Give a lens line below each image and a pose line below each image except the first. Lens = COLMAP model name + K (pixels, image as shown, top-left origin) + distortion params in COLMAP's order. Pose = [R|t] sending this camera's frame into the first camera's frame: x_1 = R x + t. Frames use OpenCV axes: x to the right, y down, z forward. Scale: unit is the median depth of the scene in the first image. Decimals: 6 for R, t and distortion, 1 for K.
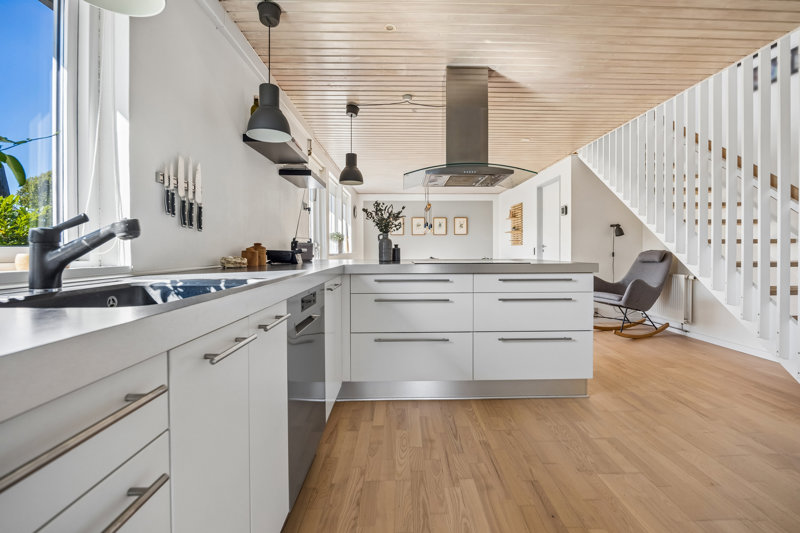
lens RADIAL K [[361.8, 0, 409.6], [0, 361.8, 253.8], [0, 0, 1]] dist [-0.004637, -0.000208]
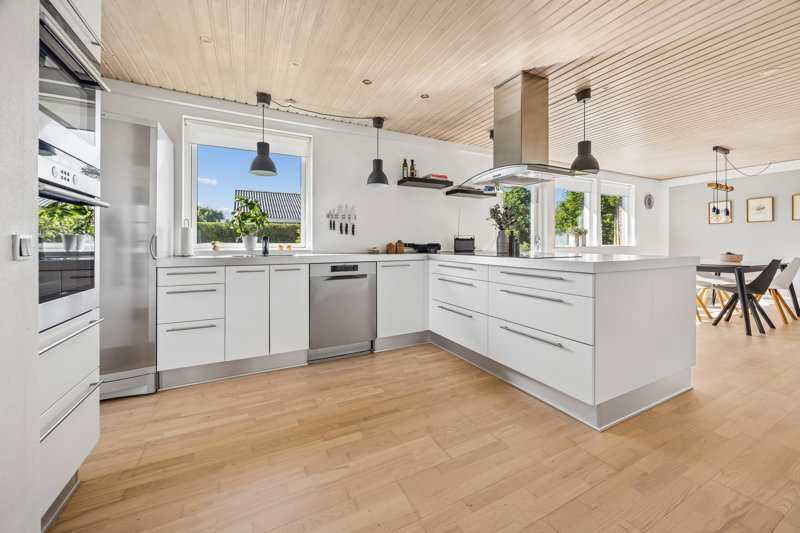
lens RADIAL K [[311.5, 0, 405.6], [0, 311.5, 242.3], [0, 0, 1]] dist [0.000715, 0.000044]
pose [[0.435406, -0.002435, -0.900231, 1.235679], [-0.010122, 0.999920, -0.007600, -0.008225], [0.900177, 0.012422, 0.435347, 0.424579]]
